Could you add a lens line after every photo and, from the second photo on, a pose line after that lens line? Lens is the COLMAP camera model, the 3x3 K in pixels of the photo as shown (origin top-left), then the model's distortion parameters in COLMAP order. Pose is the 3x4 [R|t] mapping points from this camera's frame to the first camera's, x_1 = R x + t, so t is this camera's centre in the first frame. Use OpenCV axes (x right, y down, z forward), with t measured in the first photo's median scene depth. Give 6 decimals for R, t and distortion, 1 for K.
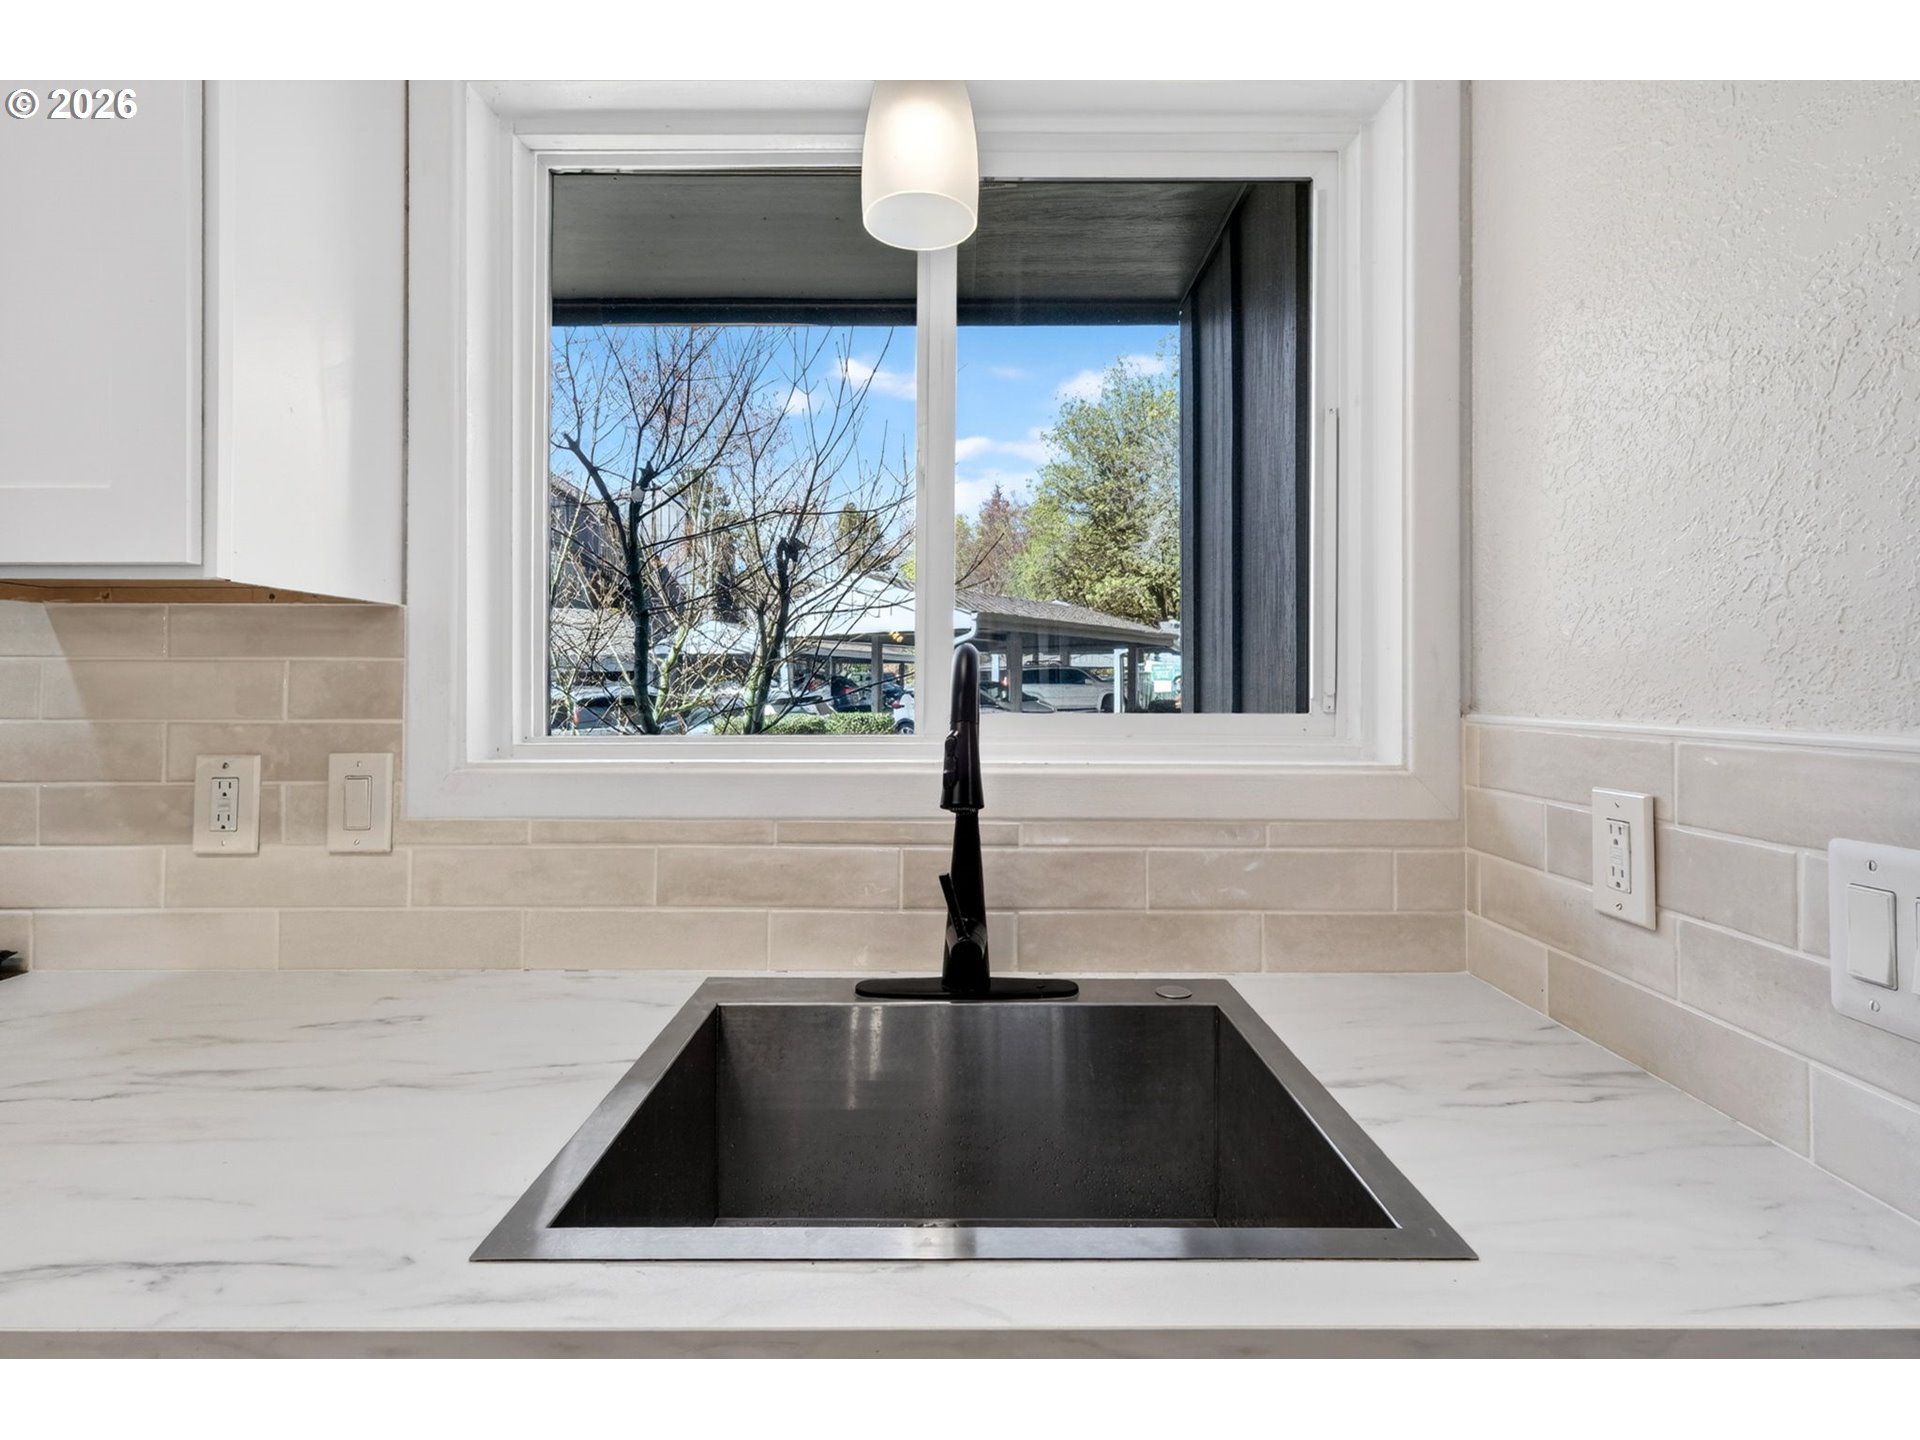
lens RADIAL K [[928.8, 0, 972.0], [0, 928.8, 690.8], [0, 0, 1]] dist [0.003761, -0.001749]
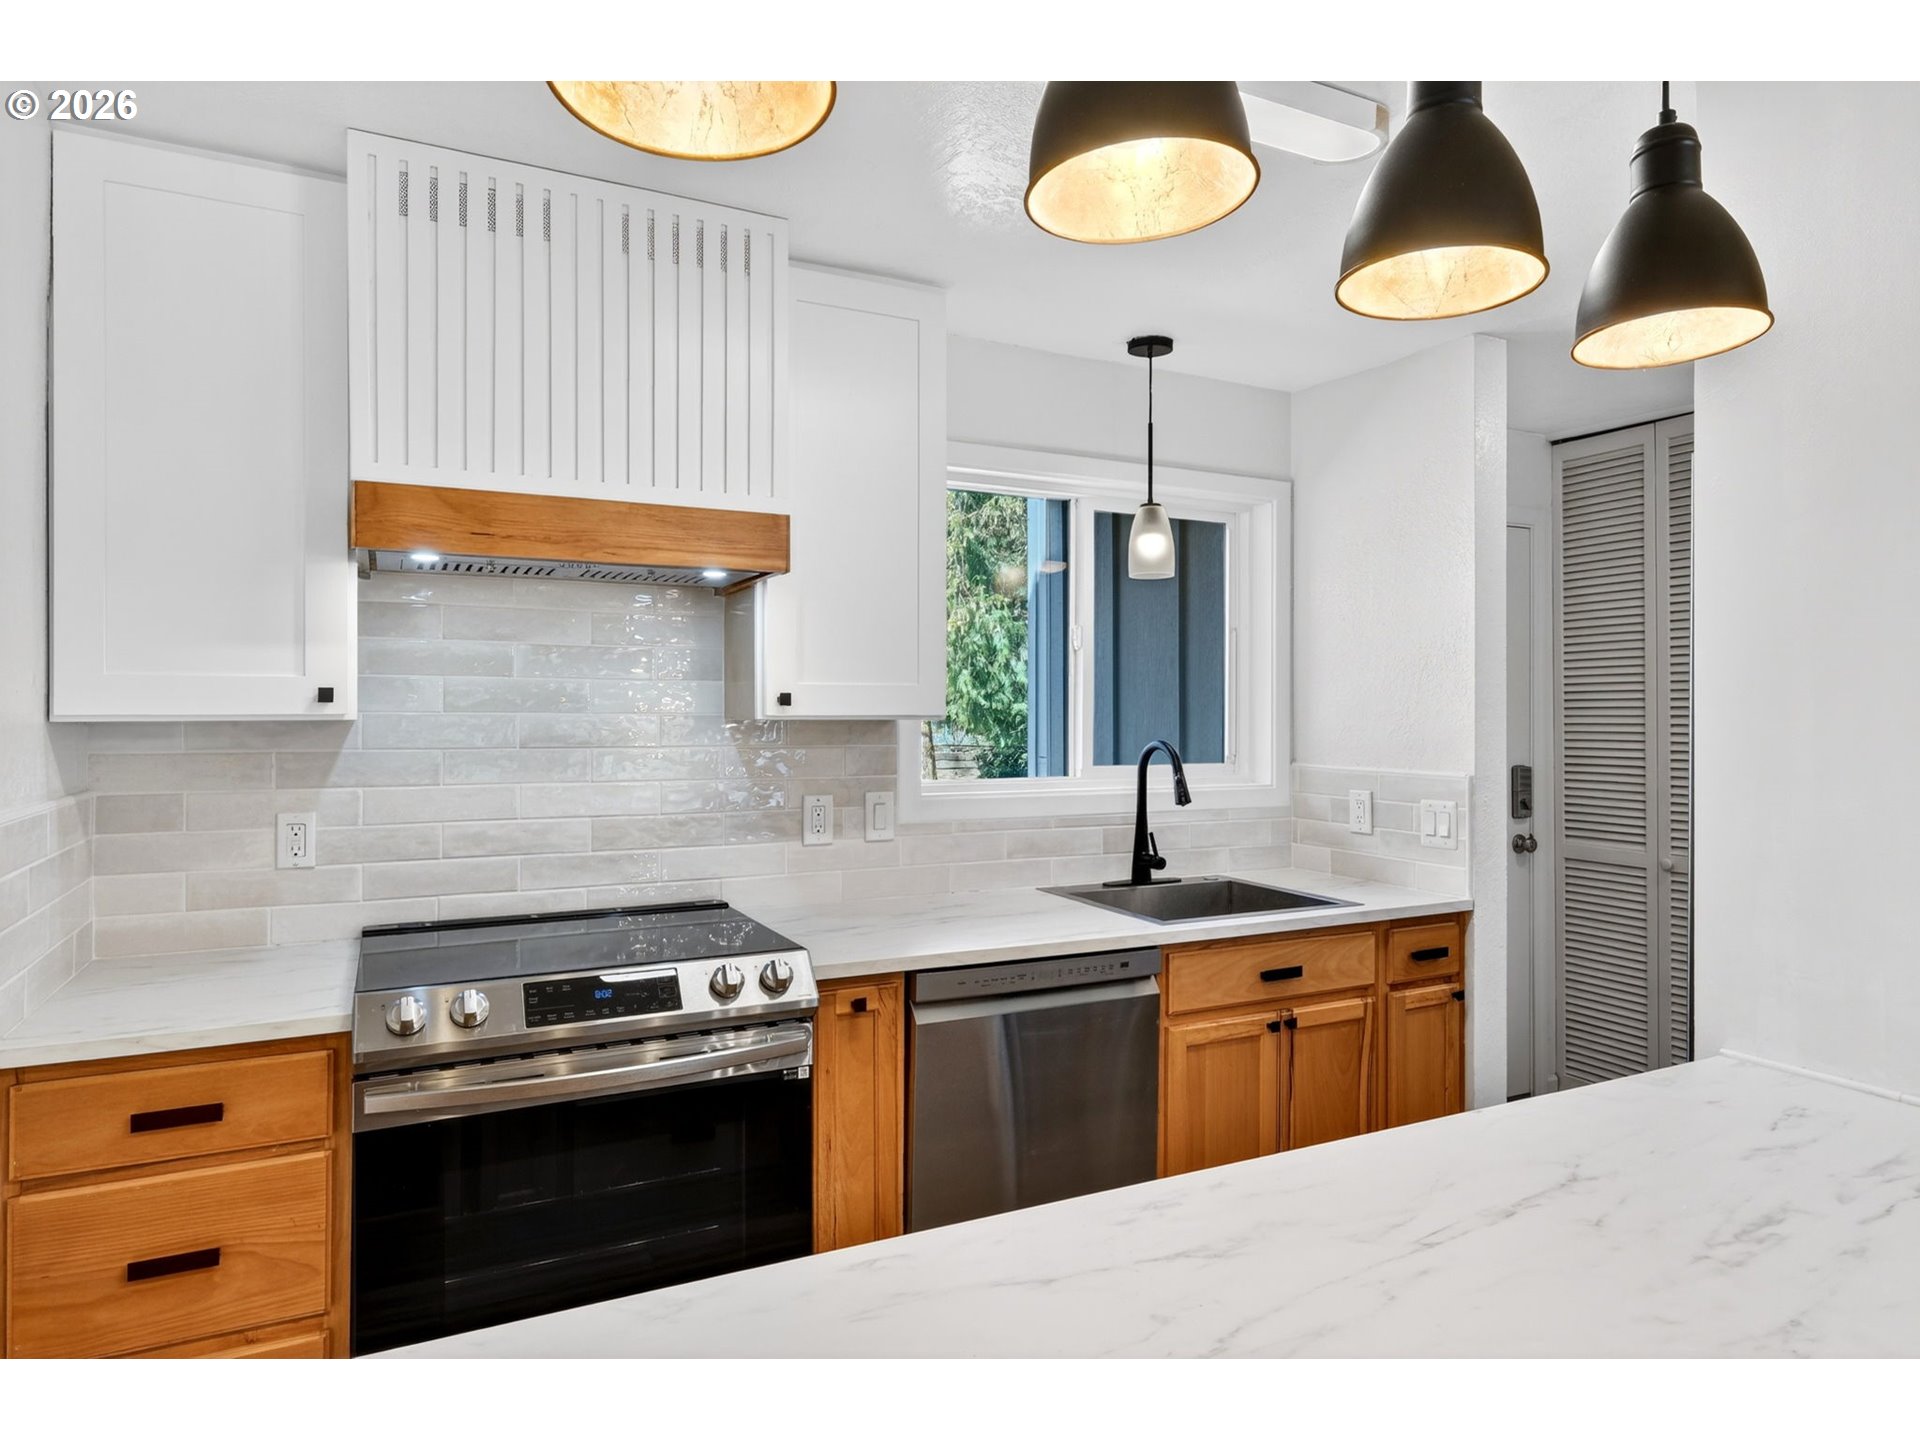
lens RADIAL K [[1148.4, 0, 959.9], [0, 1148.4, 716.0], [0, 0, 1]] dist [-0.000233, -0.000104]
pose [[0.893779, 0.001014, 0.448506, -1.636102], [-0.002603, 0.999992, 0.002928, -0.108294], [-0.448500, -0.003784, 0.893775, -1.337144]]
